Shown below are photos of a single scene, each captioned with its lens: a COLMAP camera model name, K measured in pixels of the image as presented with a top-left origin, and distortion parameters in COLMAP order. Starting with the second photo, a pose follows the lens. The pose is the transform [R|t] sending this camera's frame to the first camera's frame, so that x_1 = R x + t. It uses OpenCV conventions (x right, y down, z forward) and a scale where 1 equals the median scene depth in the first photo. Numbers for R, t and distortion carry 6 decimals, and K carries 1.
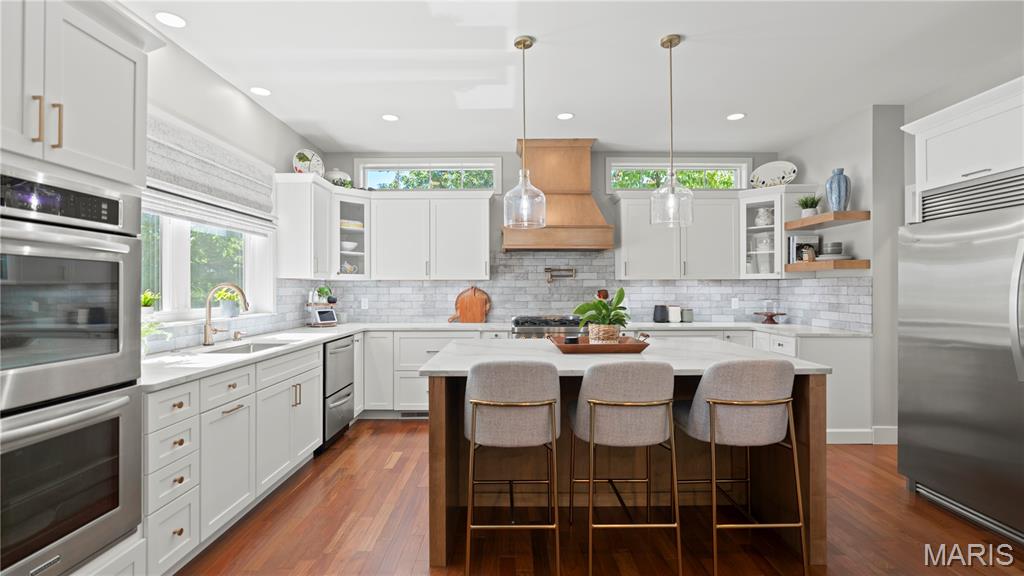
lens RADIAL K [[461.6, 0, 512.0], [0, 461.6, 288.0], [0, 0, 1]] dist [-0.001320, -0.000747]
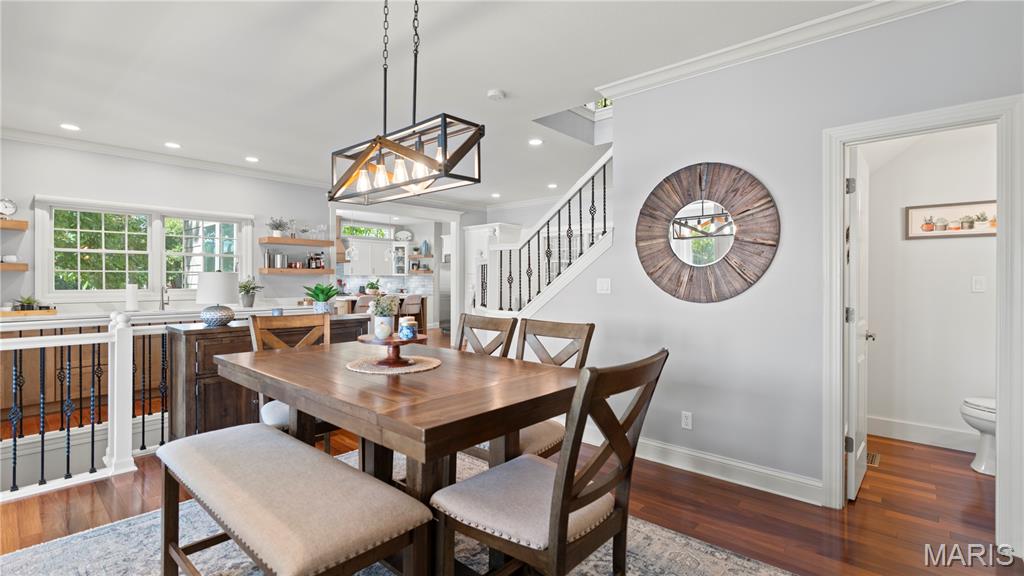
lens RADIAL K [[466.3, 0, 511.4], [0, 466.3, 281.1], [0, 0, 1]] dist [-0.002679, 0.000133]
pose [[0.667797, 0.005235, 0.744325, -1.037410], [-0.008486, 0.999964, 0.000581, 0.003971], [-0.744295, -0.006705, 0.667818, -1.278802]]
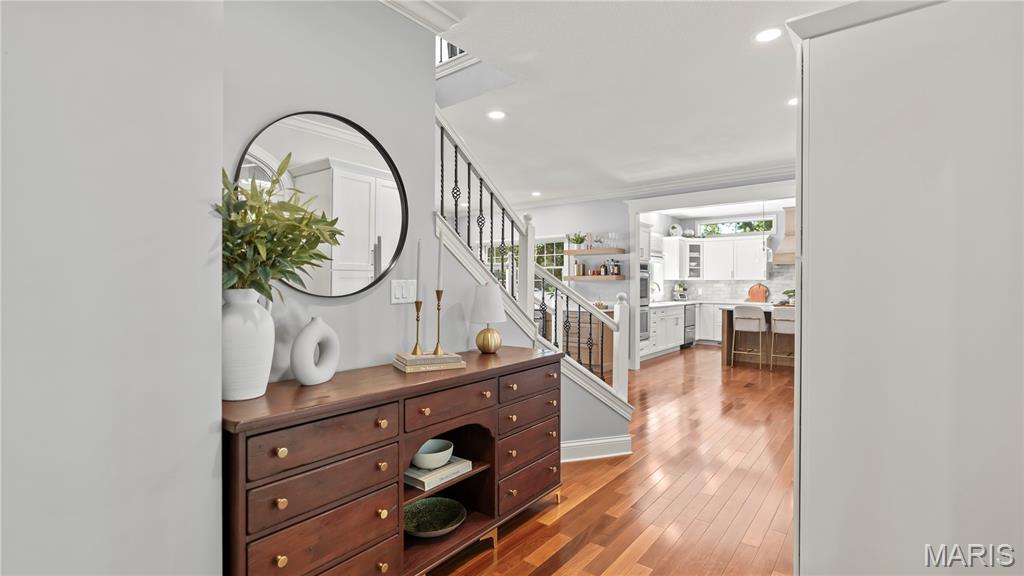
lens RADIAL K [[470.6, 0, 492.2], [0, 470.6, 287.9], [0, 0, 1]] dist [-0.037539, 0.000005]
pose [[0.755444, 0.010454, -0.655130, 0.373577], [-0.003561, 0.999923, 0.011850, -0.003339], [0.655204, -0.006619, 0.755423, -1.280104]]
